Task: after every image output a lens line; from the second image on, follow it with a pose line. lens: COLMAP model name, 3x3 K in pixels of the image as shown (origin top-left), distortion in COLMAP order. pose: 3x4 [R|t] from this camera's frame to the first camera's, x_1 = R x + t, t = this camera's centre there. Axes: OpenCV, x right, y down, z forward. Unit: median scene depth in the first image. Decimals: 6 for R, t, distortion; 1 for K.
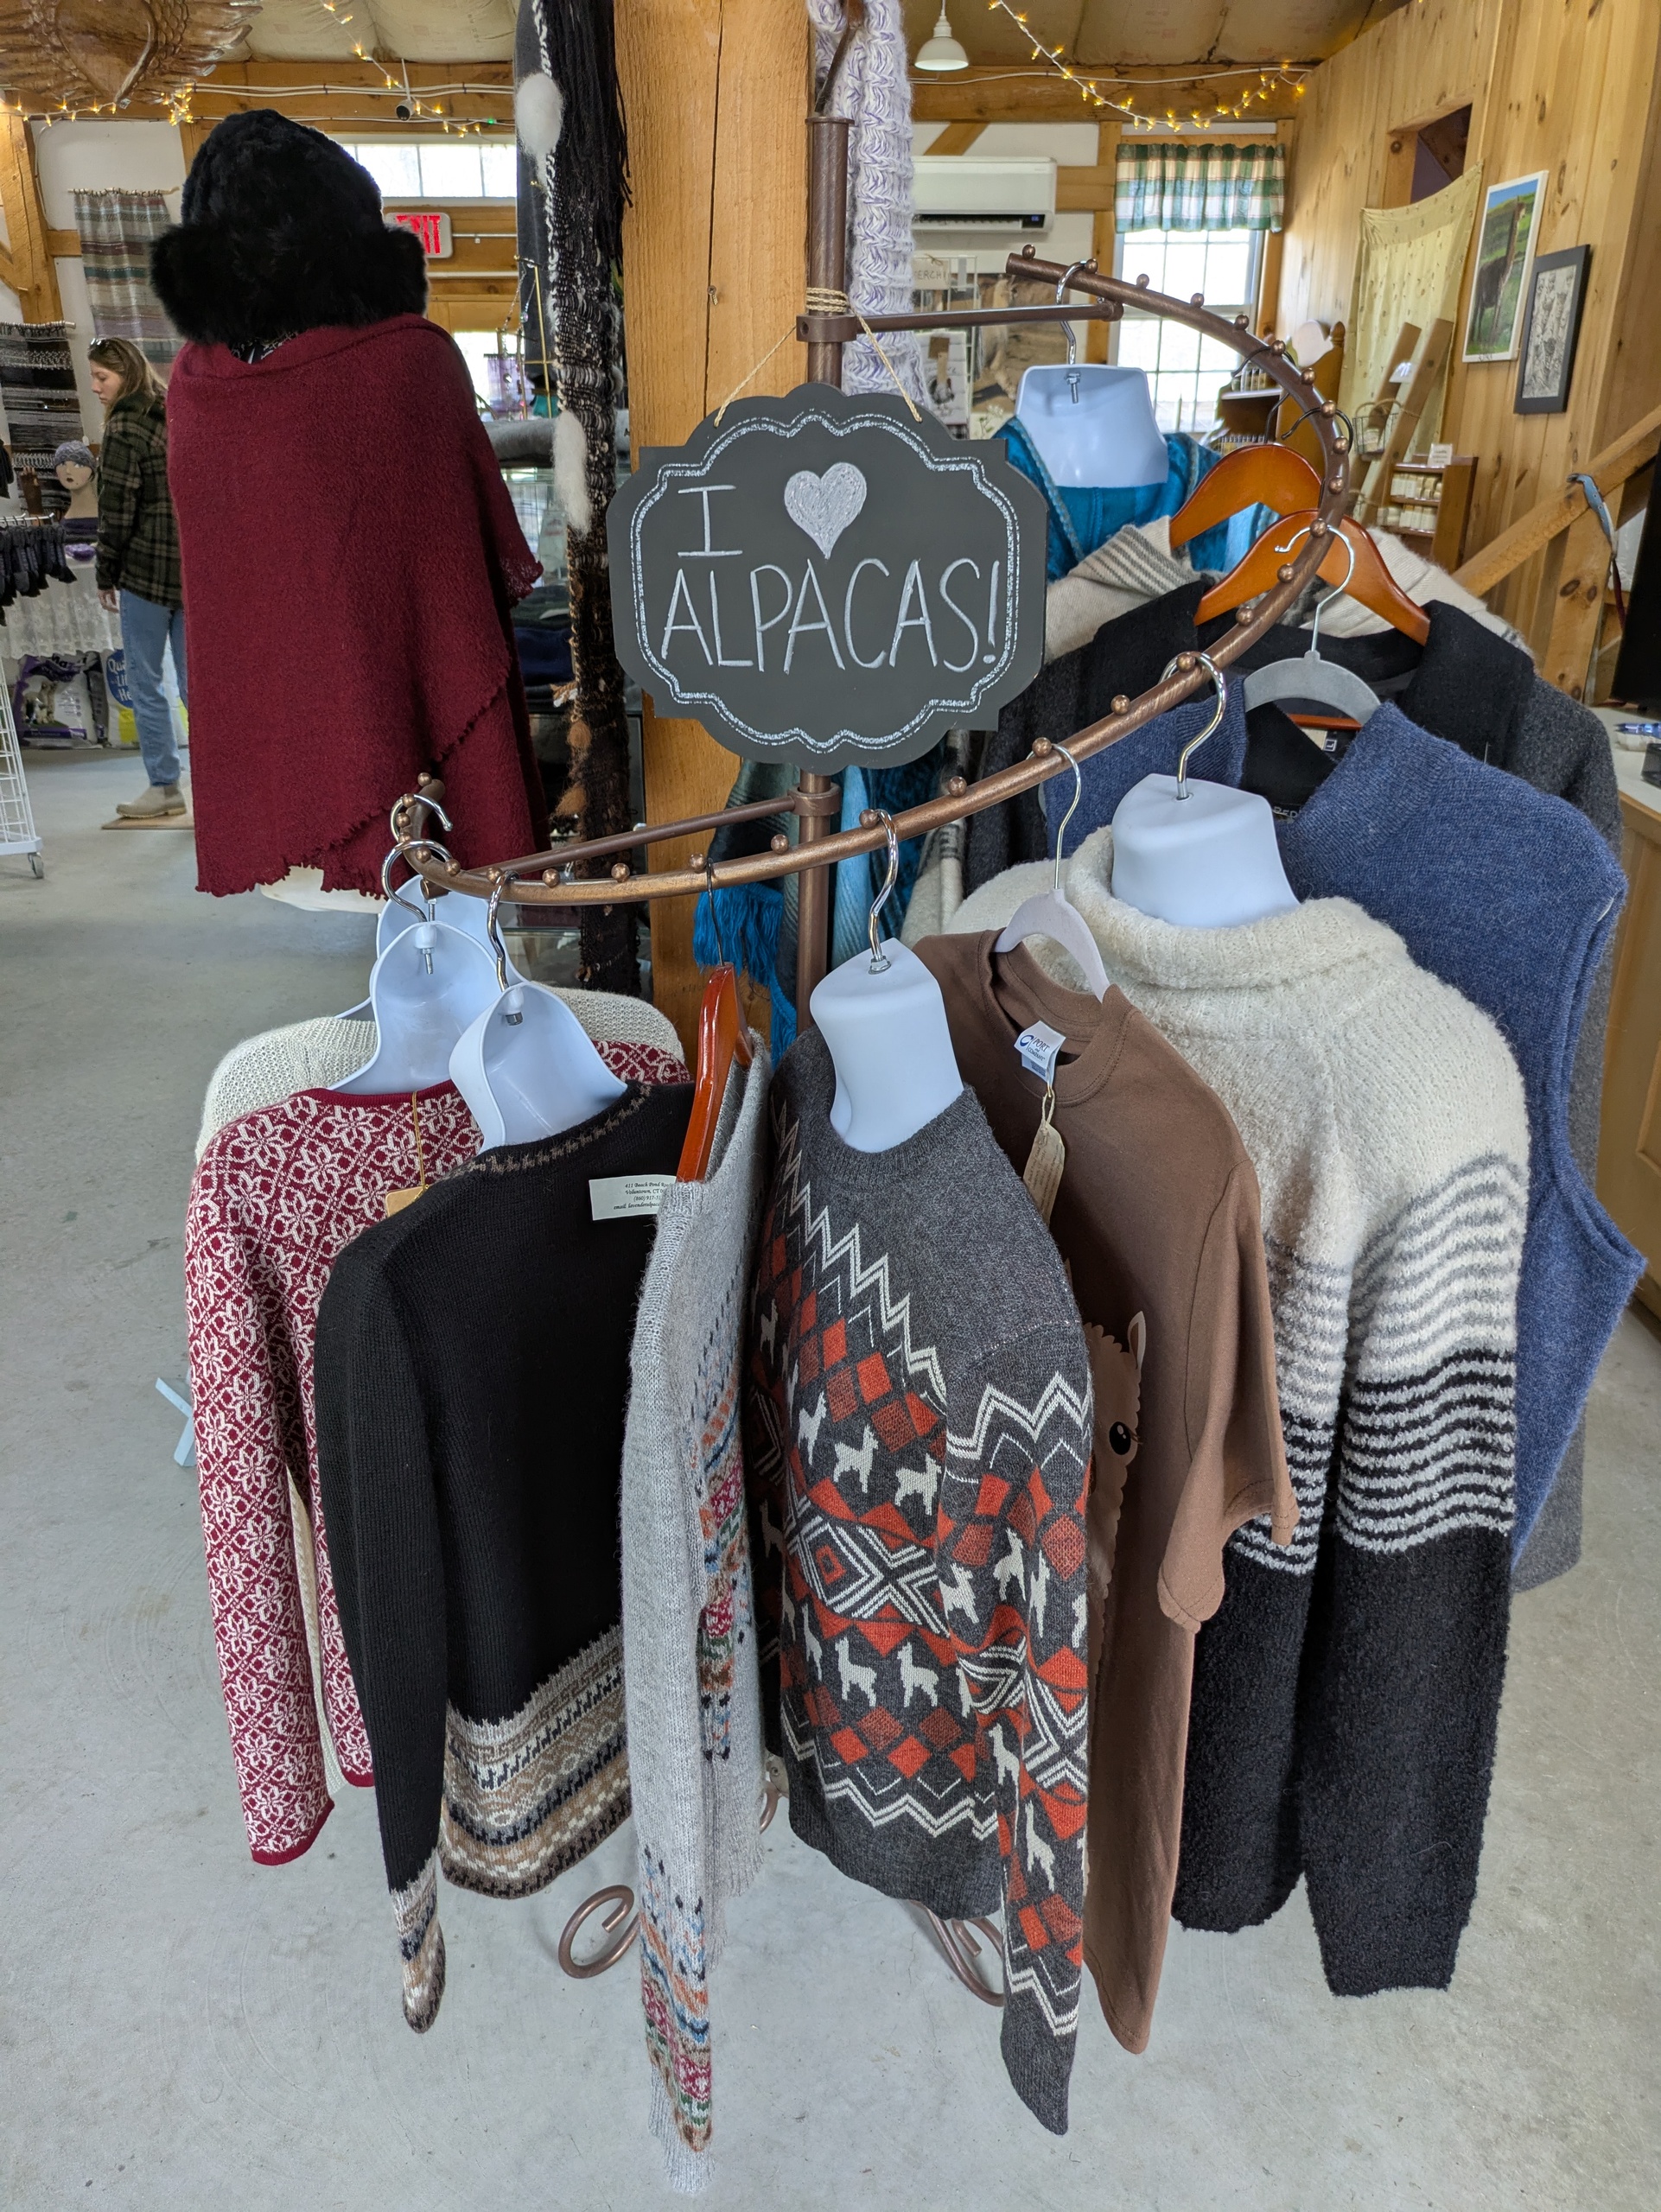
lens RADIAL K [[1657.2, 0, 820.1], [0, 1657.2, 1107.7], [0, 0, 1]] dist [0.035498, -0.003787]
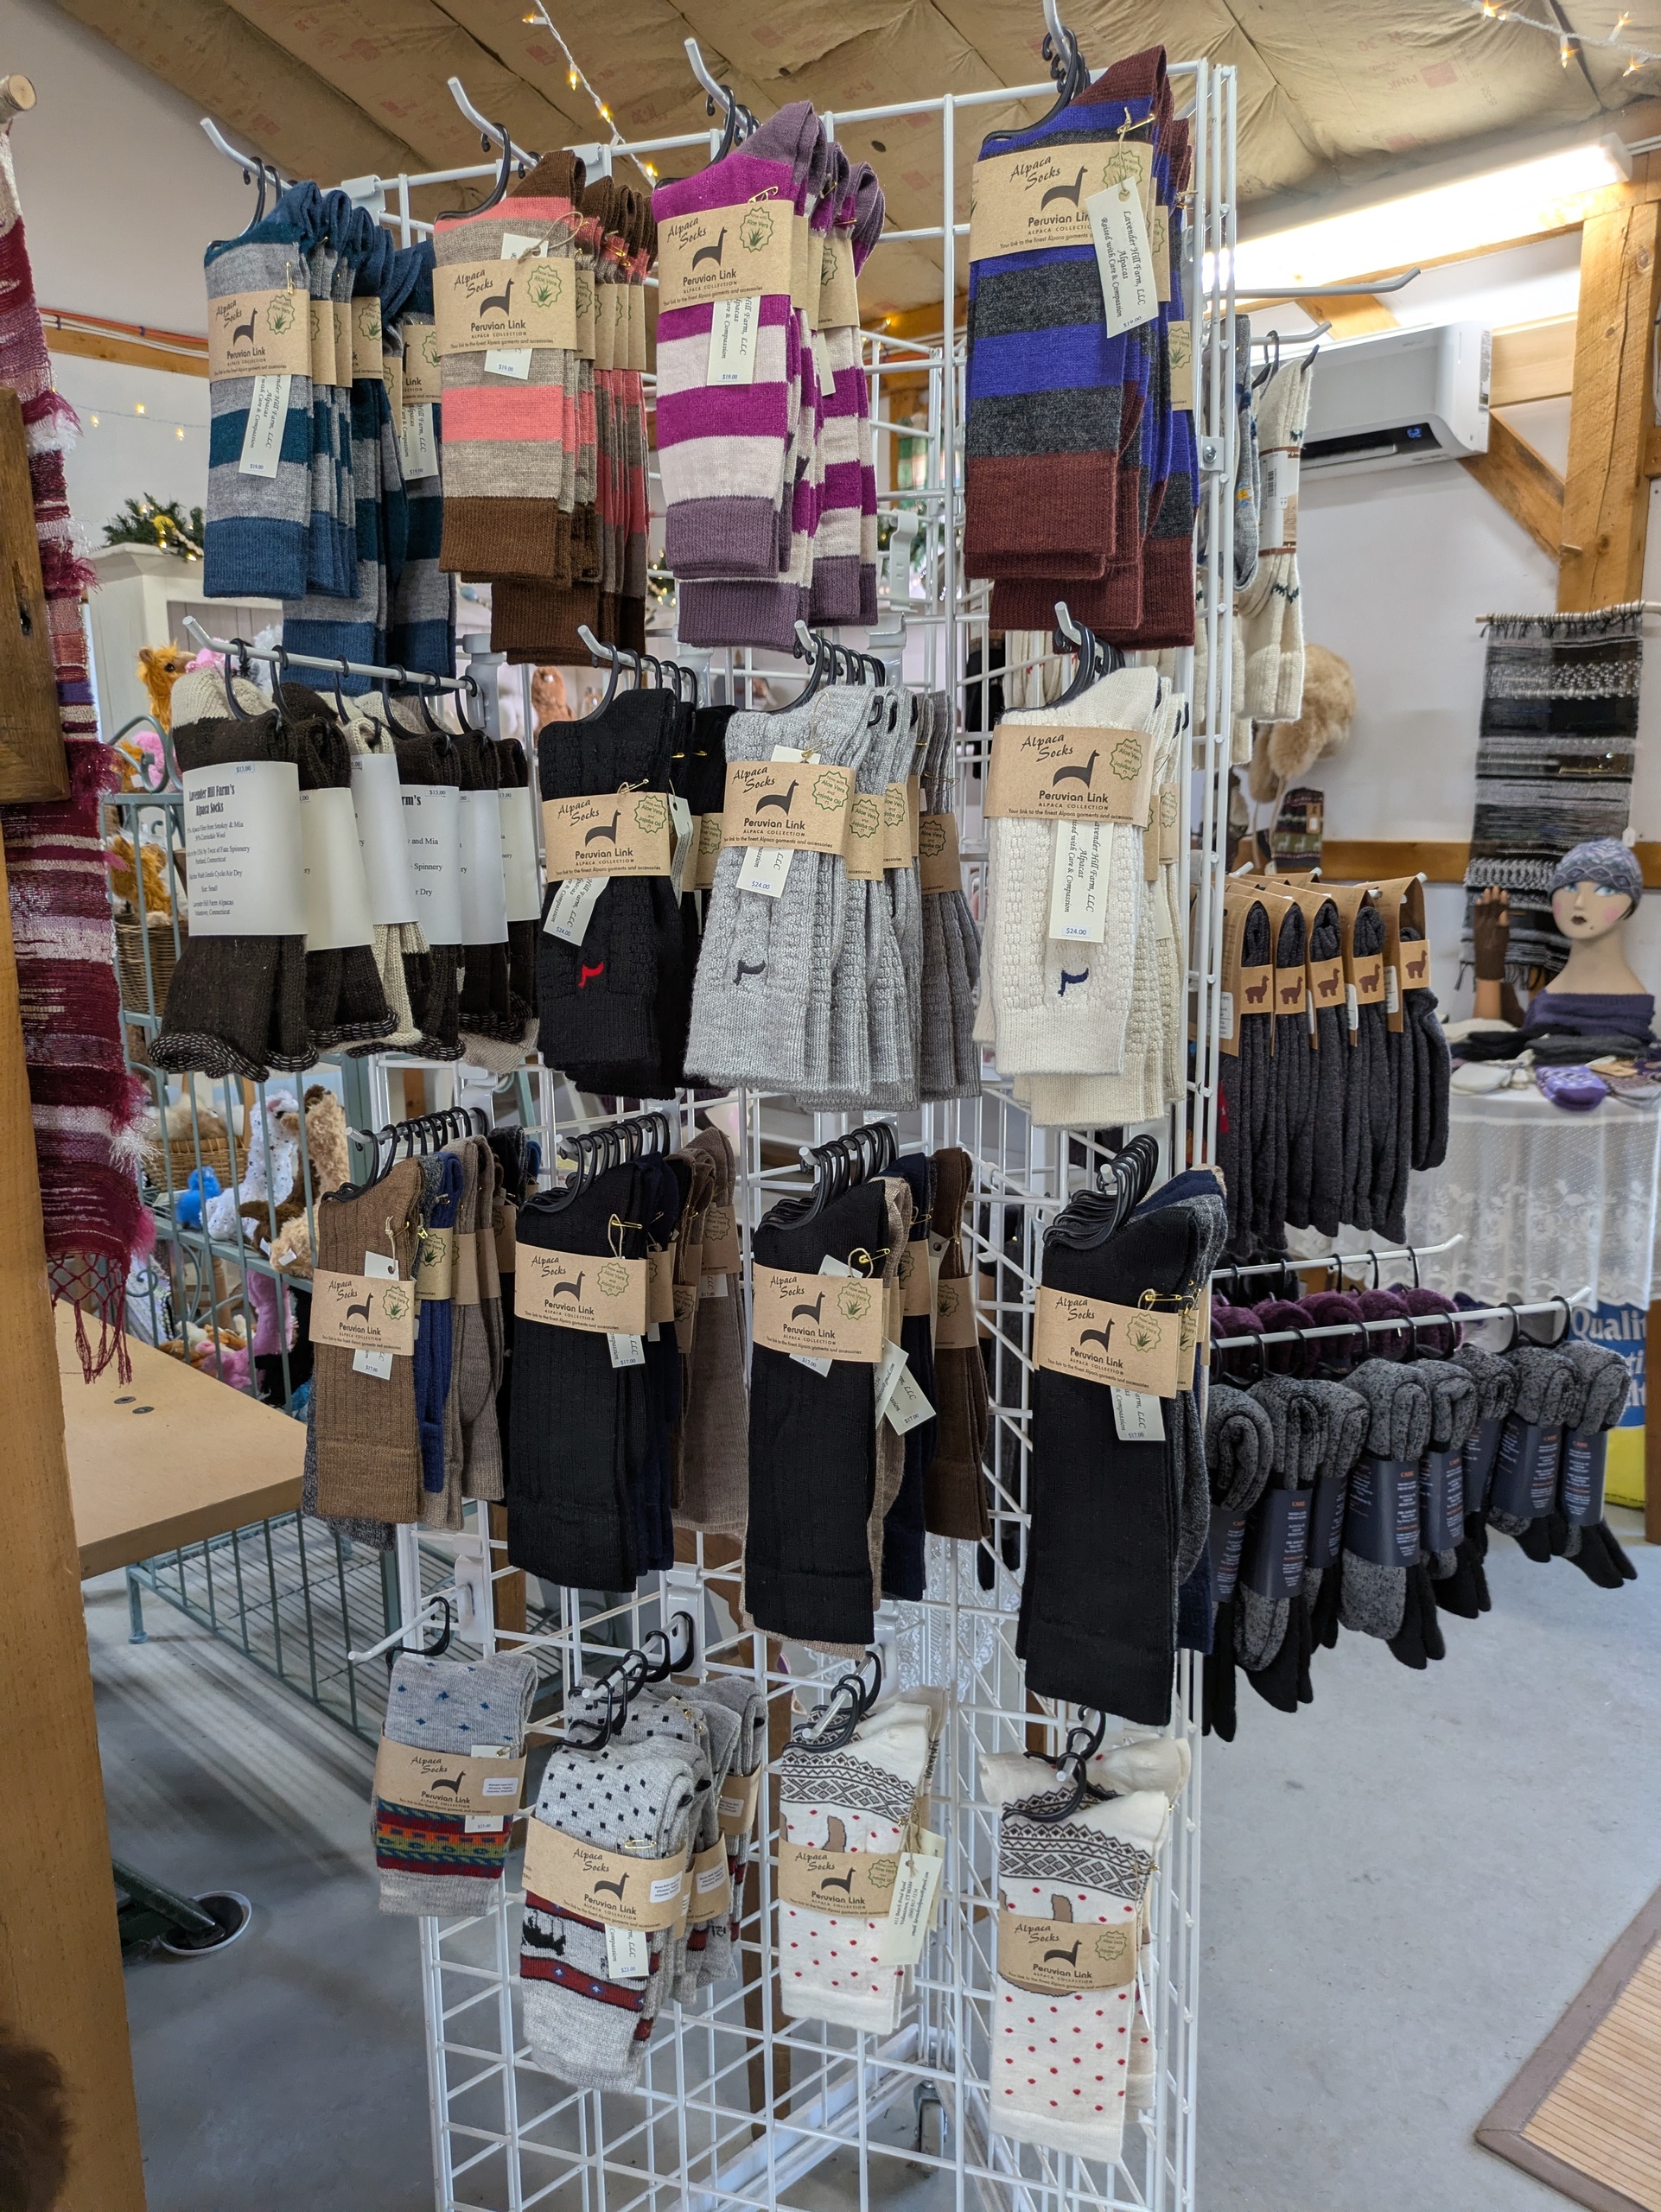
lens RADIAL K [[1657.2, 0, 829.0], [0, 1657.2, 1095.4], [0, 0, 1]] dist [0.035498, -0.003787]
pose [[0.704828, 0.119063, -0.699315, -0.263753], [-0.252970, 0.963187, -0.090976, -0.232039], [0.662739, 0.241029, 0.709001, 0.544664]]
